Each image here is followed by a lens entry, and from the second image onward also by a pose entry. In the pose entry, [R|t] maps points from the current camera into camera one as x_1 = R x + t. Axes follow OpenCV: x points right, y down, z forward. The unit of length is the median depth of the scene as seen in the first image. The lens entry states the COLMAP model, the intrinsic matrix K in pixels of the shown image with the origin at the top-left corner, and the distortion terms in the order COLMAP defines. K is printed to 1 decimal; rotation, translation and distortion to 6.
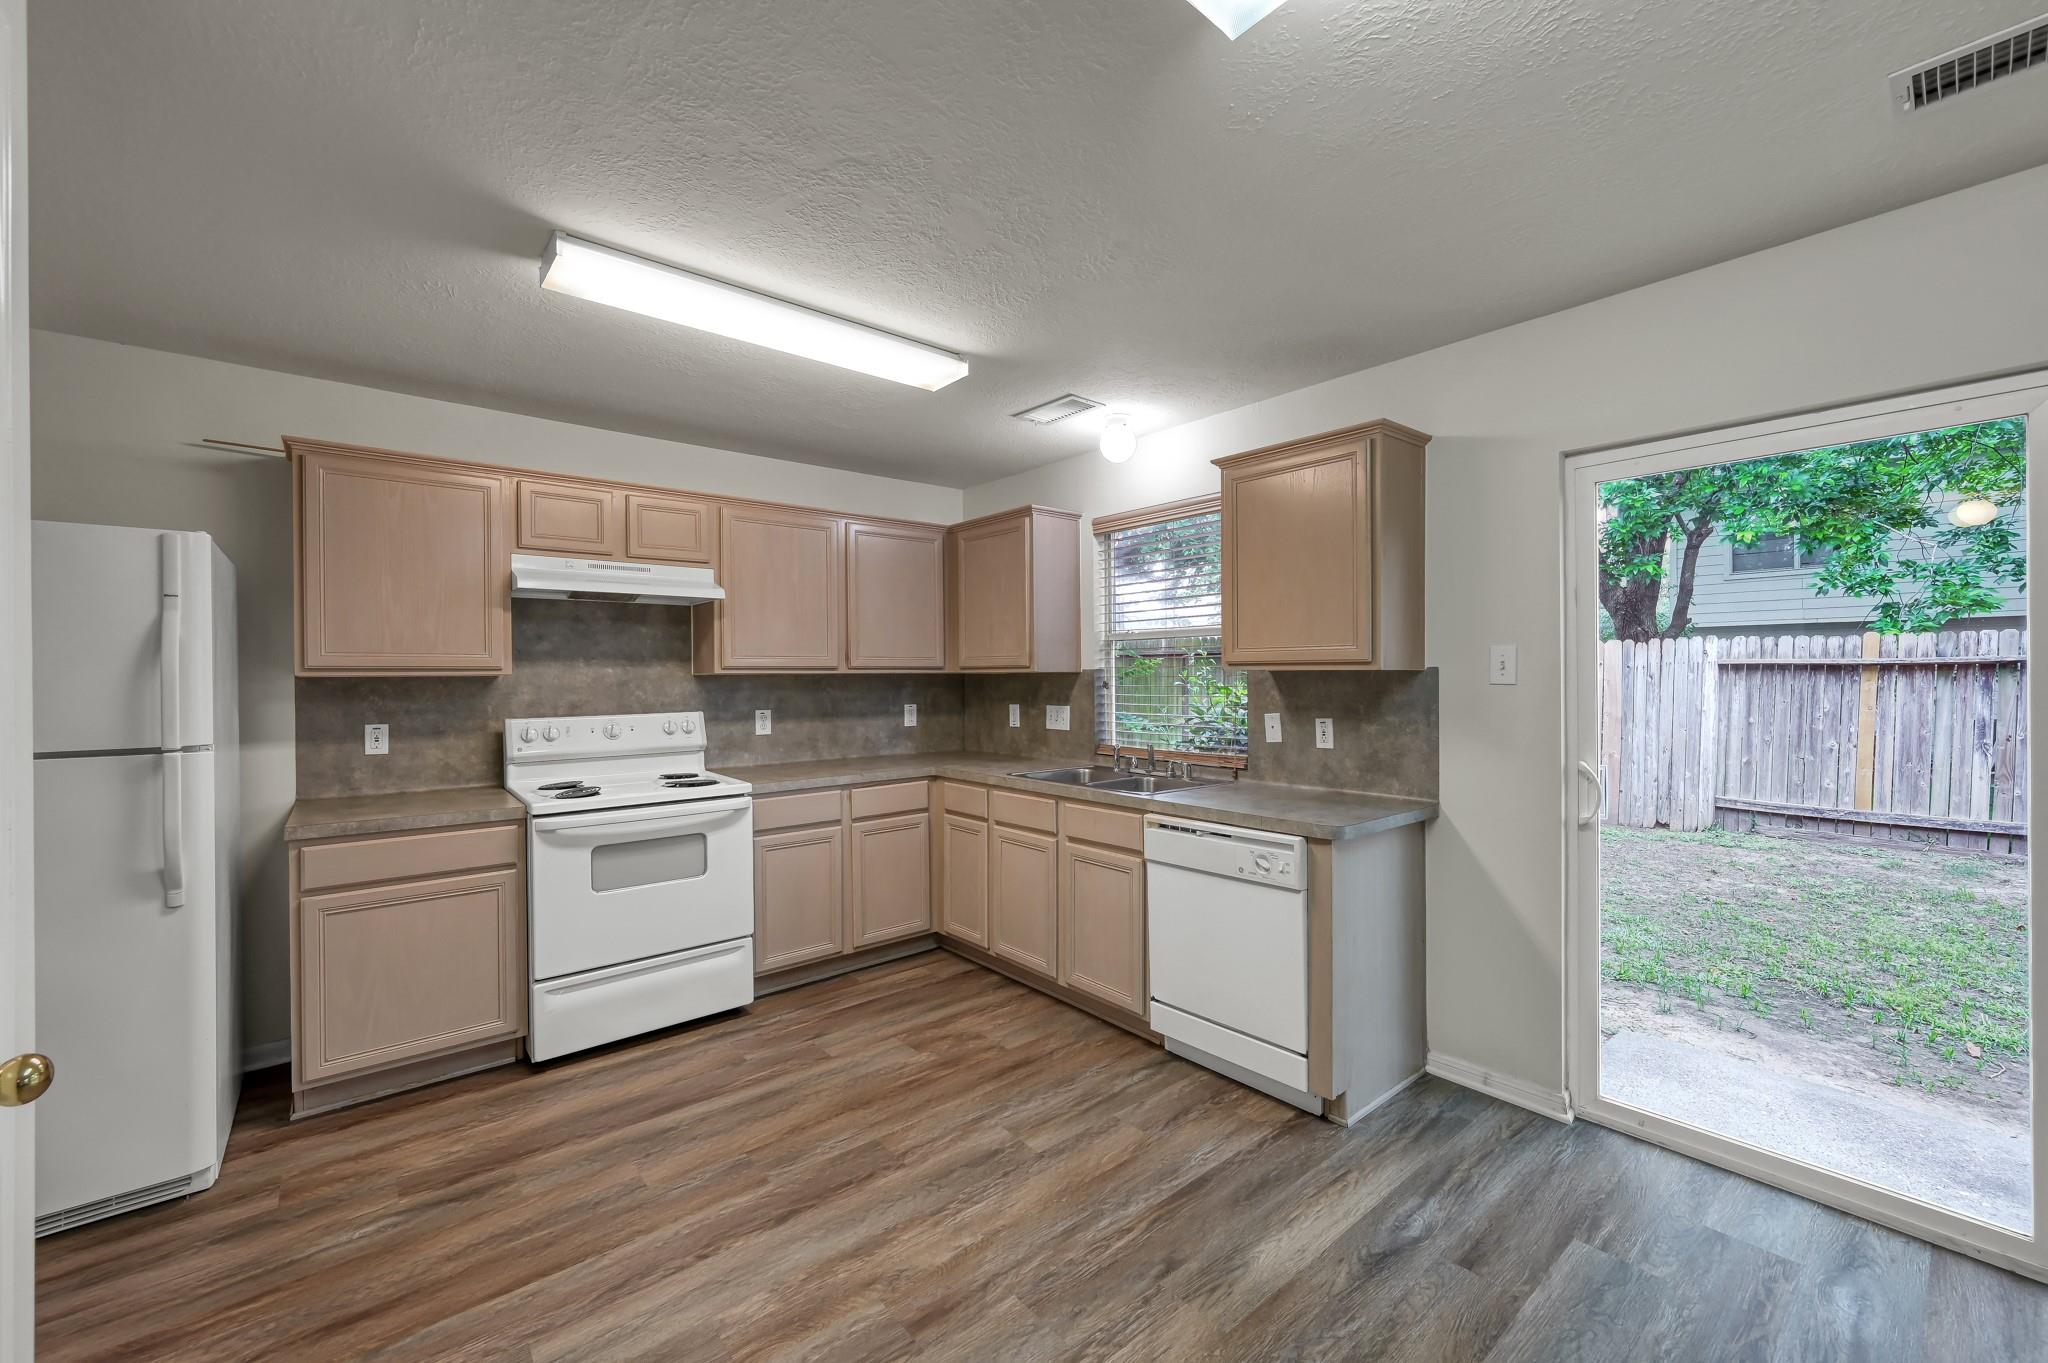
lens RADIAL K [[814.0, 0, 1025.0], [0, 814.0, 677.4], [0, 0, 1]] dist [0.001304, 0.000318]
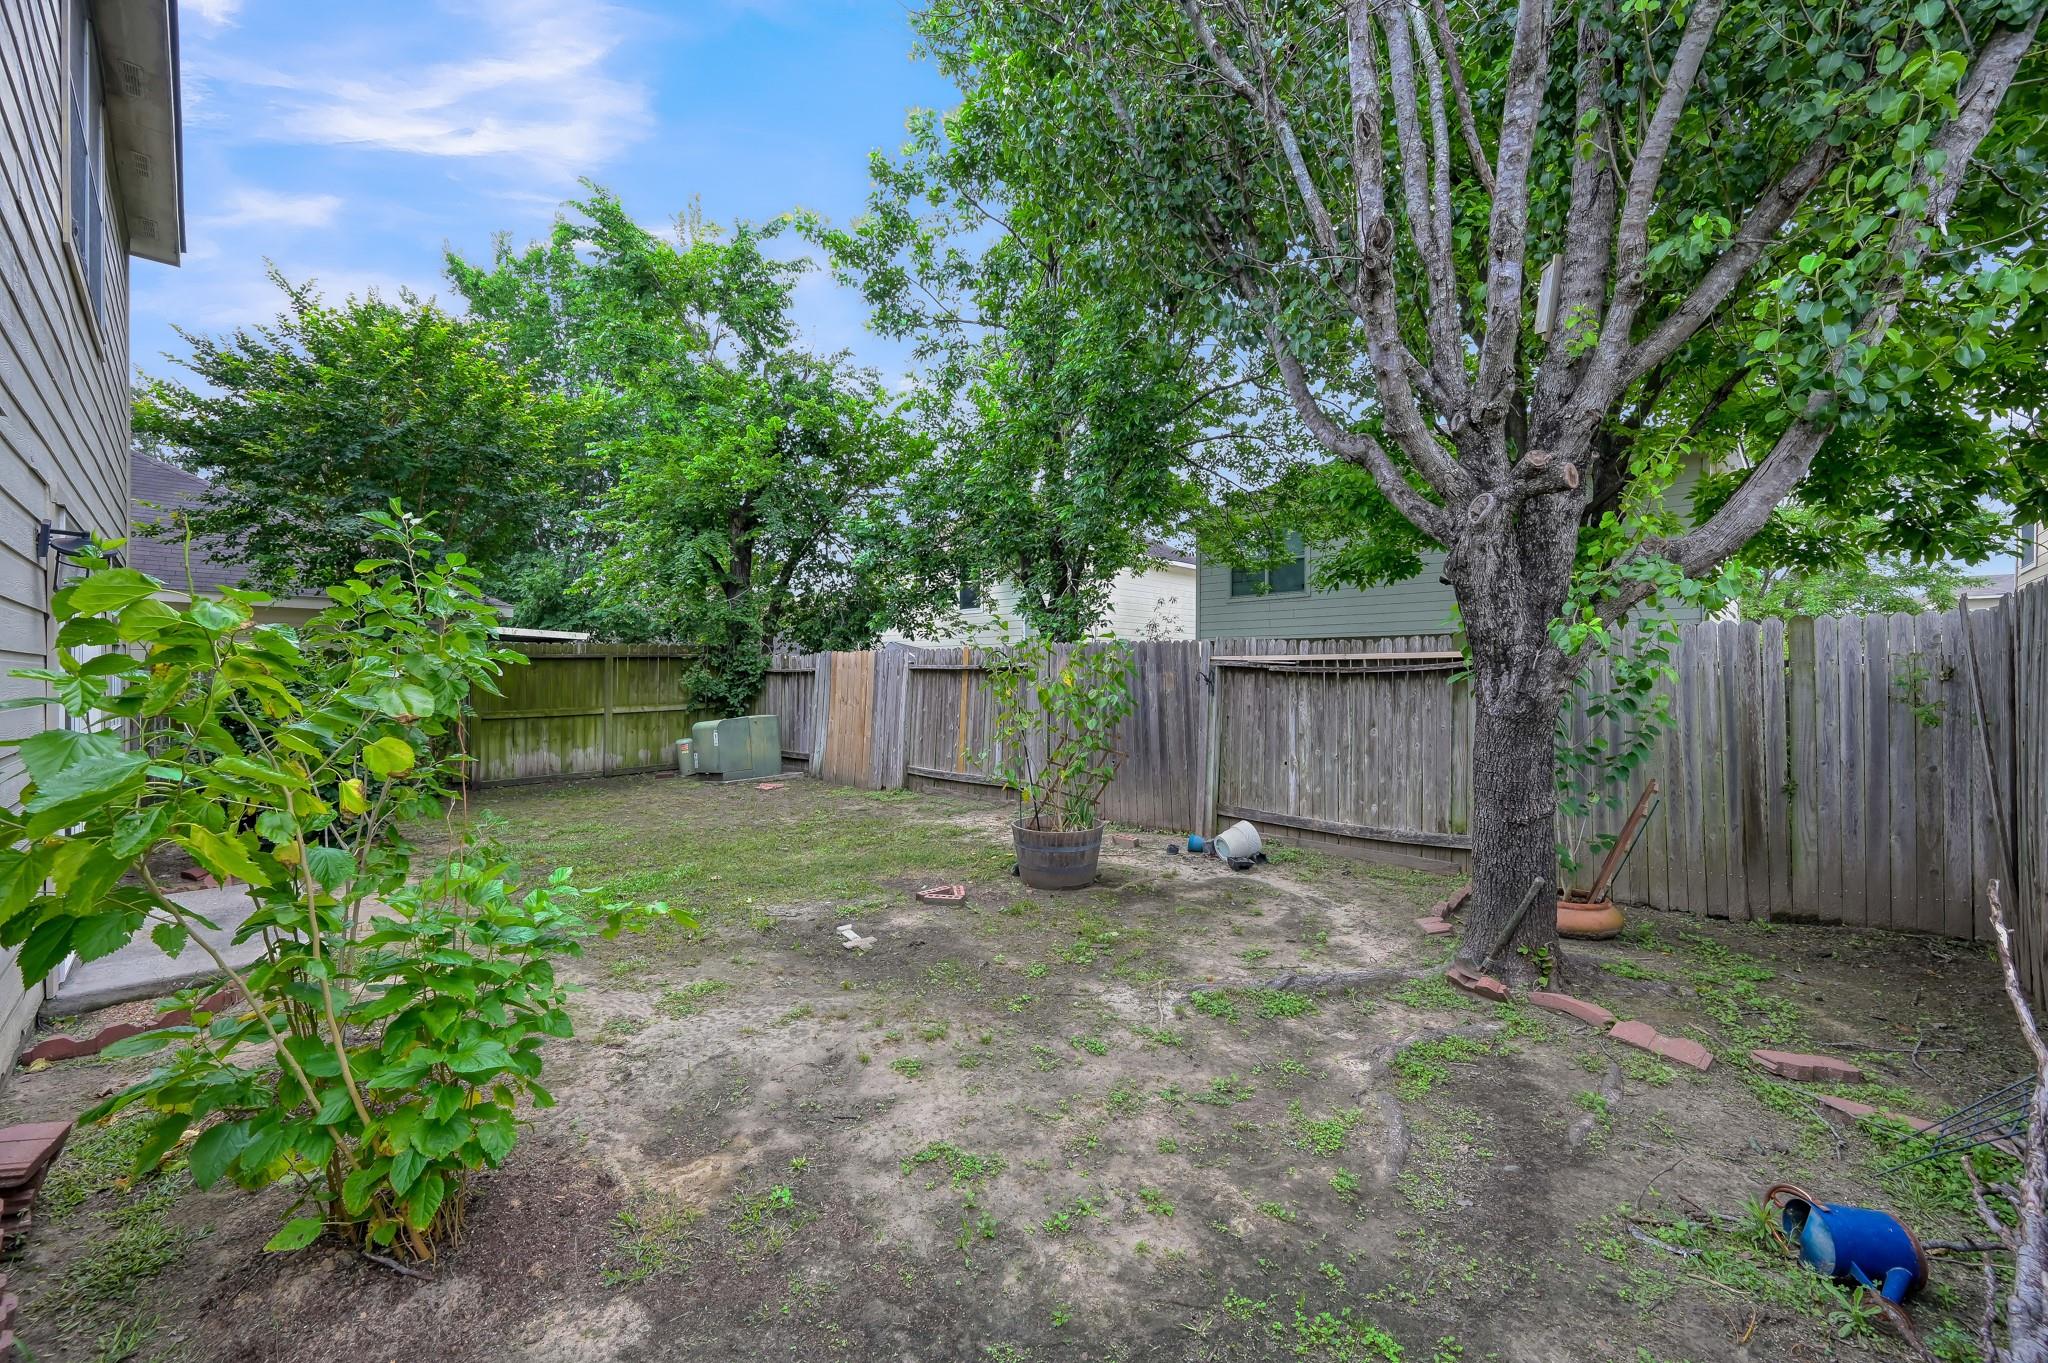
lens RADIAL K [[803.5, 0, 1020.1], [0, 803.5, 683.0], [0, 0, 1]] dist [-0.003361, -0.000021]
pose [[0.995491, 0.007009, 0.094597, 2.146629], [-0.007190, 0.999973, 0.001575, 0.009493], [-0.094583, -0.002248, 0.995514, -0.849499]]
